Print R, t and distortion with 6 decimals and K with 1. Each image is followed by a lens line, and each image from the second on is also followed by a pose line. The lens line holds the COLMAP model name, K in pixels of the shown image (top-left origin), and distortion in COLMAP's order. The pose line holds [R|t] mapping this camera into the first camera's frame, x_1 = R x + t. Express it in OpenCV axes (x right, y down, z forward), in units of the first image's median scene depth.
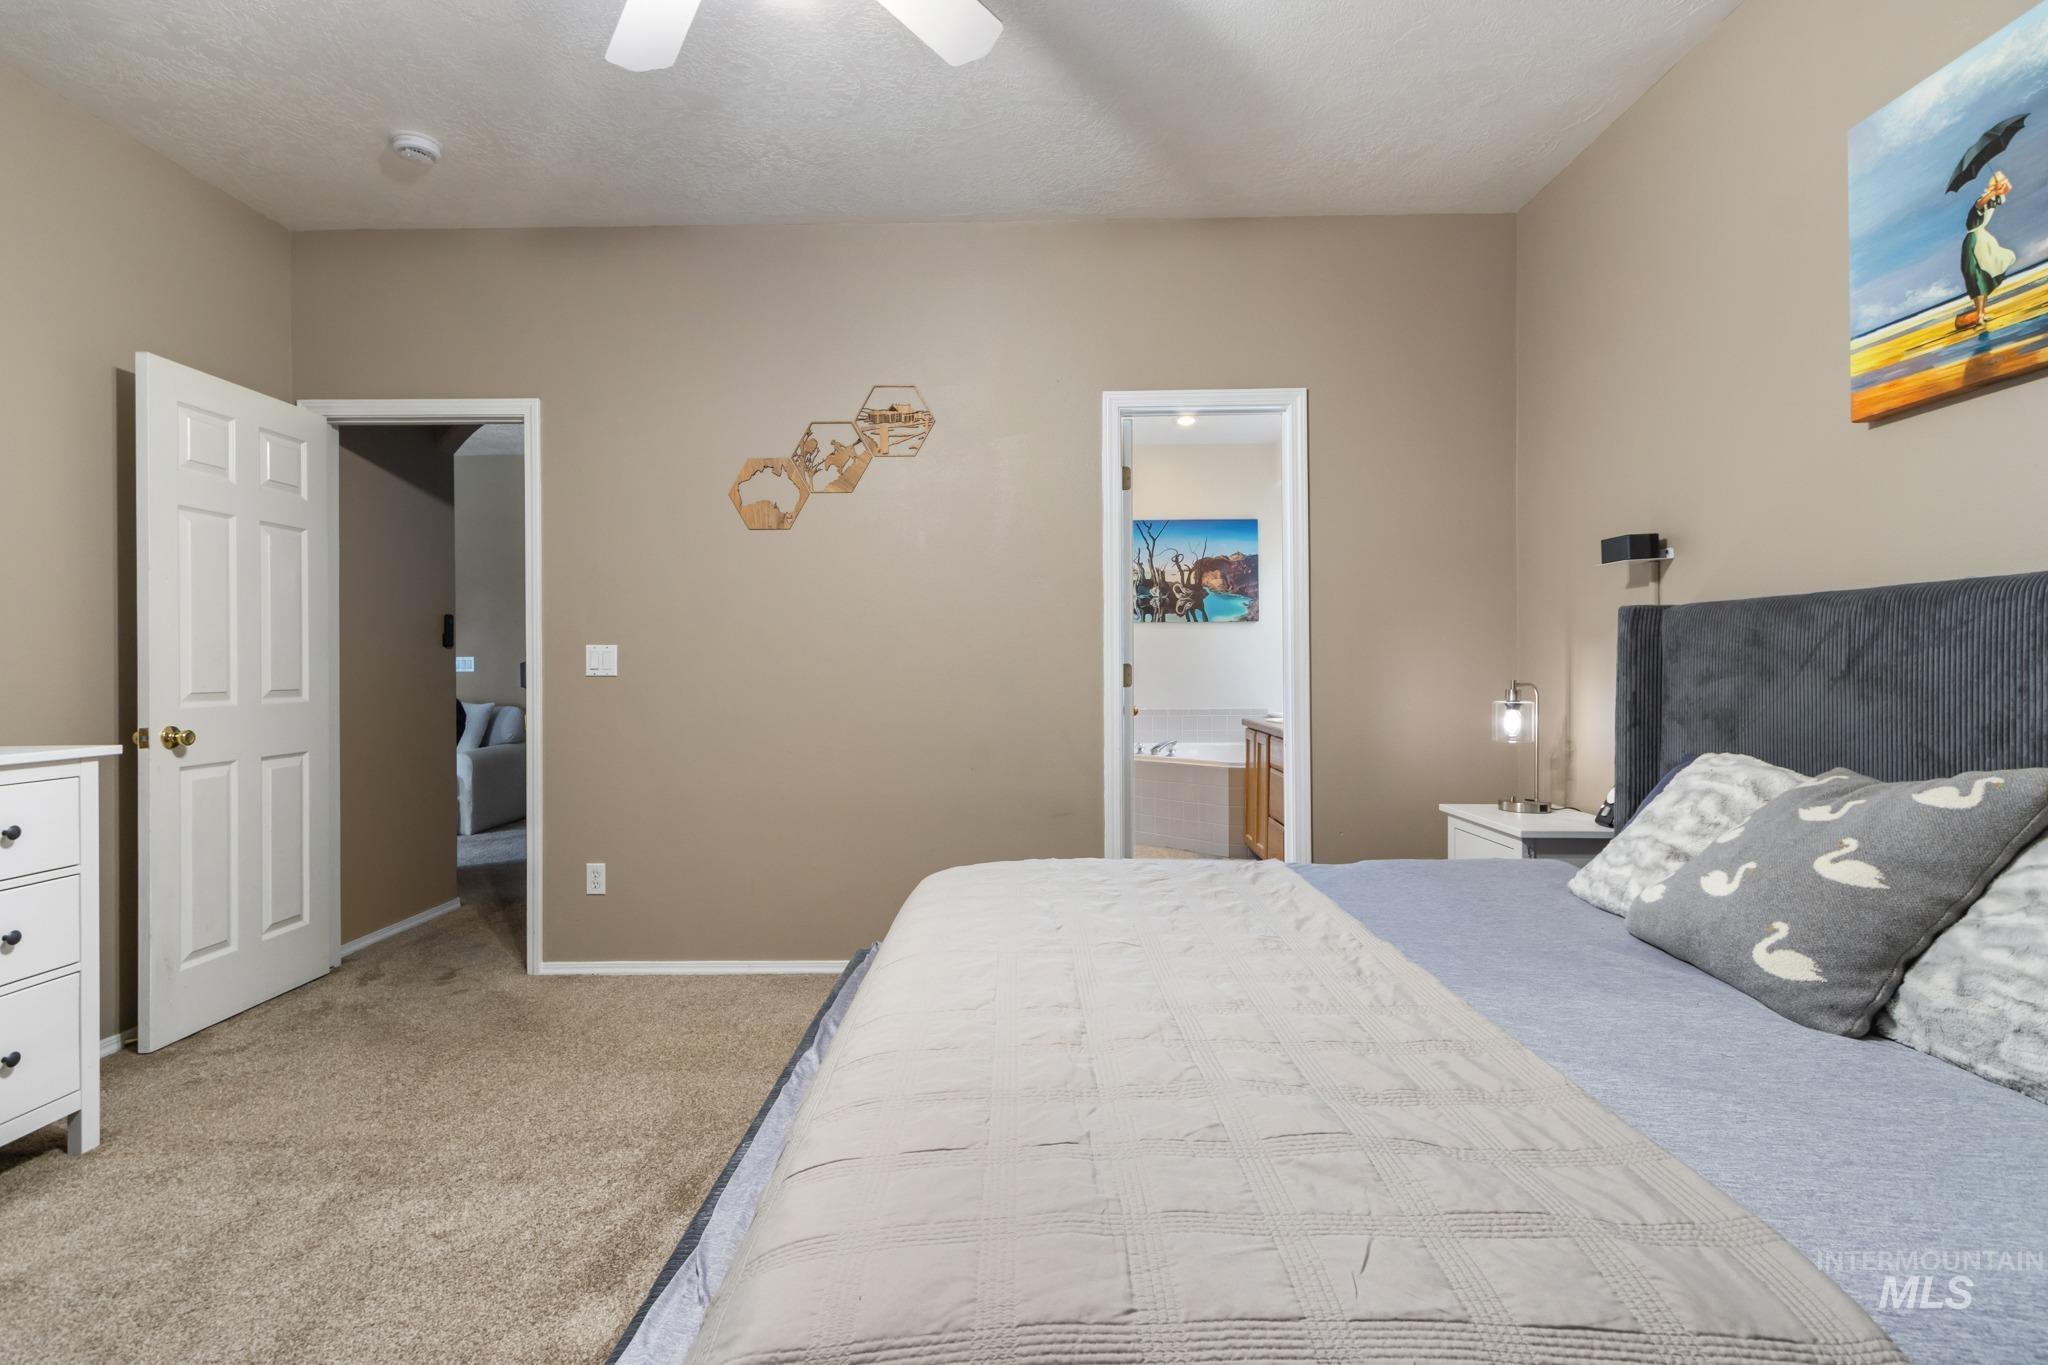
lens RADIAL K [[983.8, 0, 1023.9], [0, 983.8, 667.1], [0, 0, 1]] dist [0.002358, 0.000174]
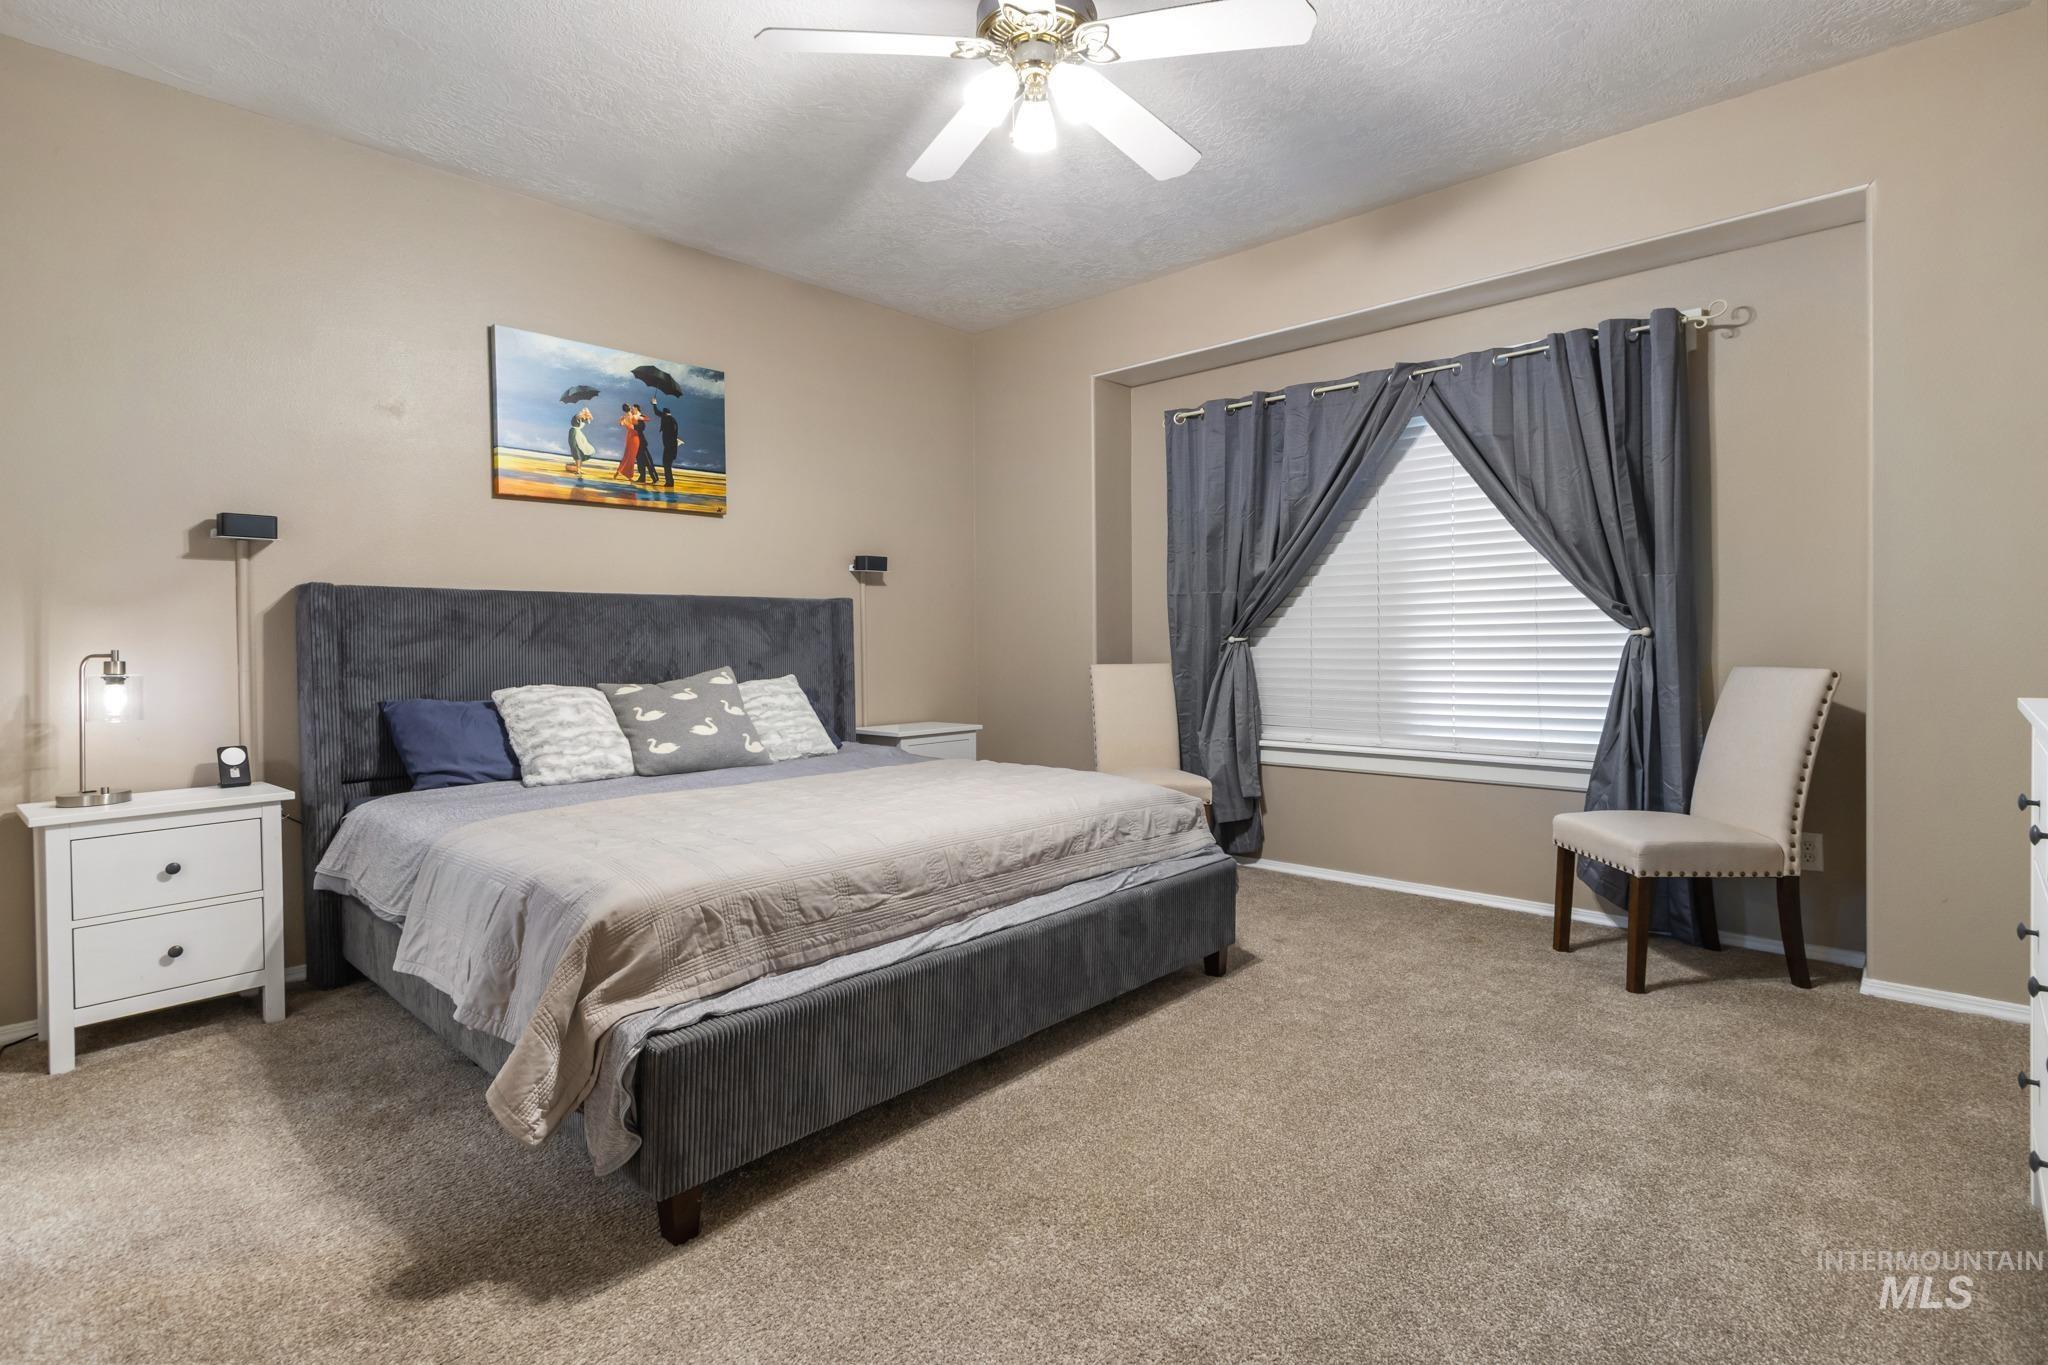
lens RADIAL K [[983.8, 0, 1023.9], [0, 983.8, 667.1], [0, 0, 1]] dist [0.002358, 0.000174]
pose [[-0.744267, -0.005423, 0.667860, -1.155576], [0.014779, 0.999588, 0.024587, 0.032913], [-0.667718, 0.028169, -0.743881, 1.923790]]
